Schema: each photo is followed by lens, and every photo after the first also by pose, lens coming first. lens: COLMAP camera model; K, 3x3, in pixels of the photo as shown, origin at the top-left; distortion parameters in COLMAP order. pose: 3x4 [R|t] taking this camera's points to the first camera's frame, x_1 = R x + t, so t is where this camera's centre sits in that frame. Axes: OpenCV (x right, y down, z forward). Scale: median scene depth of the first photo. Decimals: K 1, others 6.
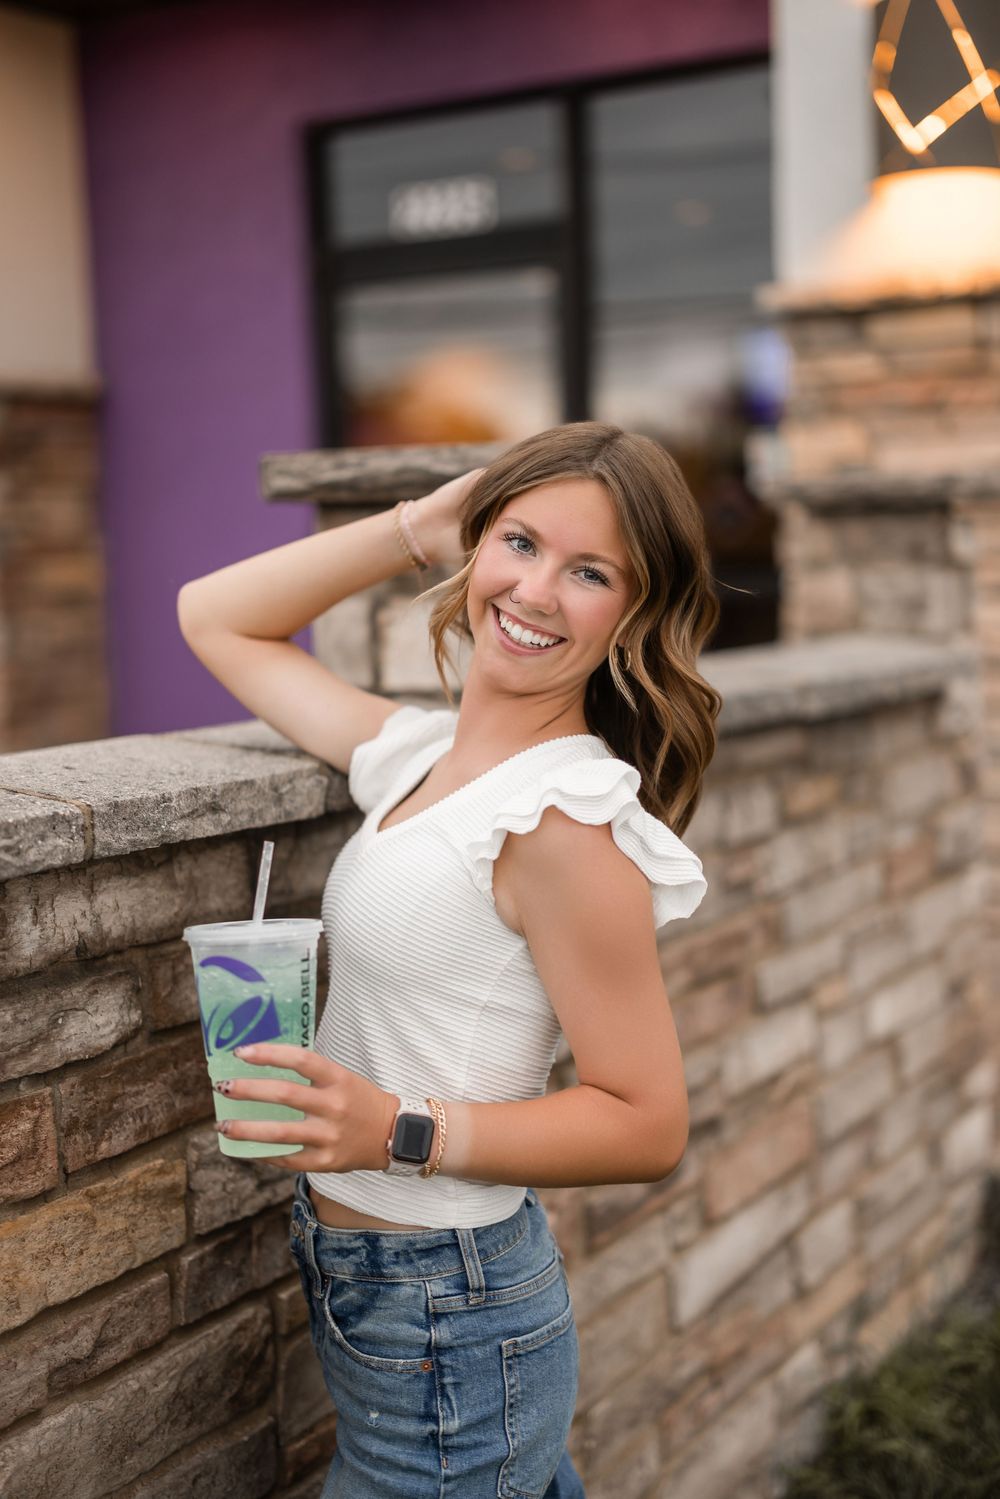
lens RADIAL K [[2107.8, 0, 500.0], [0, 2107.8, 749.5], [0, 0, 1]] dist [0.008799, -0.027523]
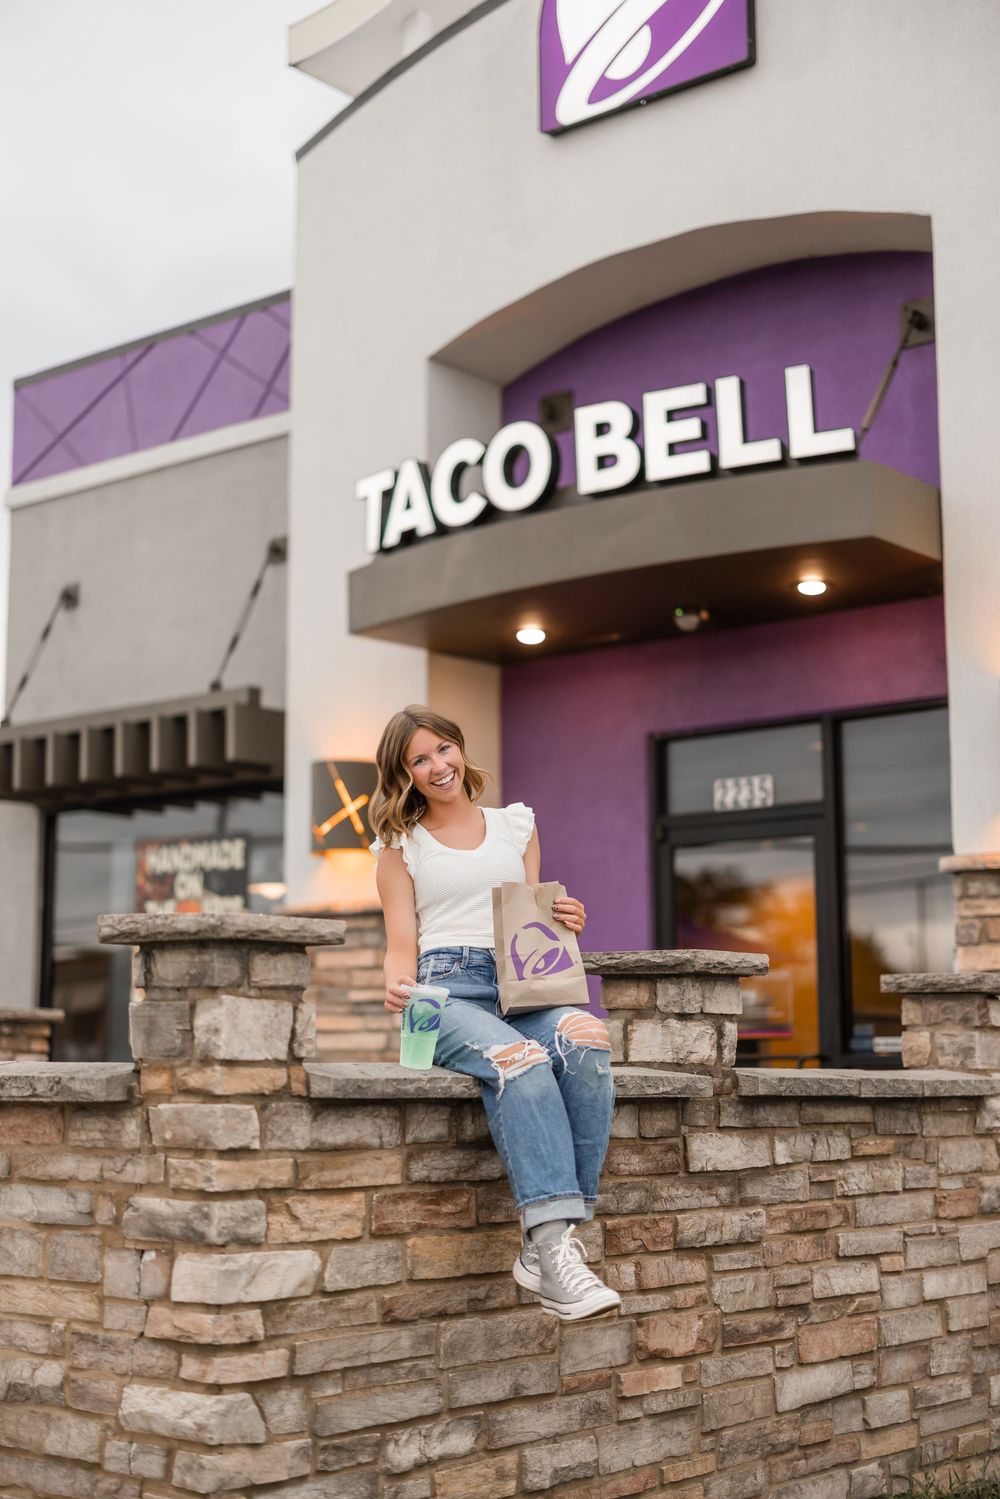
lens RADIAL K [[2109.9, 0, 500.0], [0, 2109.9, 749.5], [0, 0, 1]] dist [0.008341, 0.061592]
pose [[0.982330, 0.006517, -0.187044, 0.261567], [-0.050932, 0.970984, -0.233659, 0.207877], [0.180094, 0.239057, 0.954158, -1.396164]]
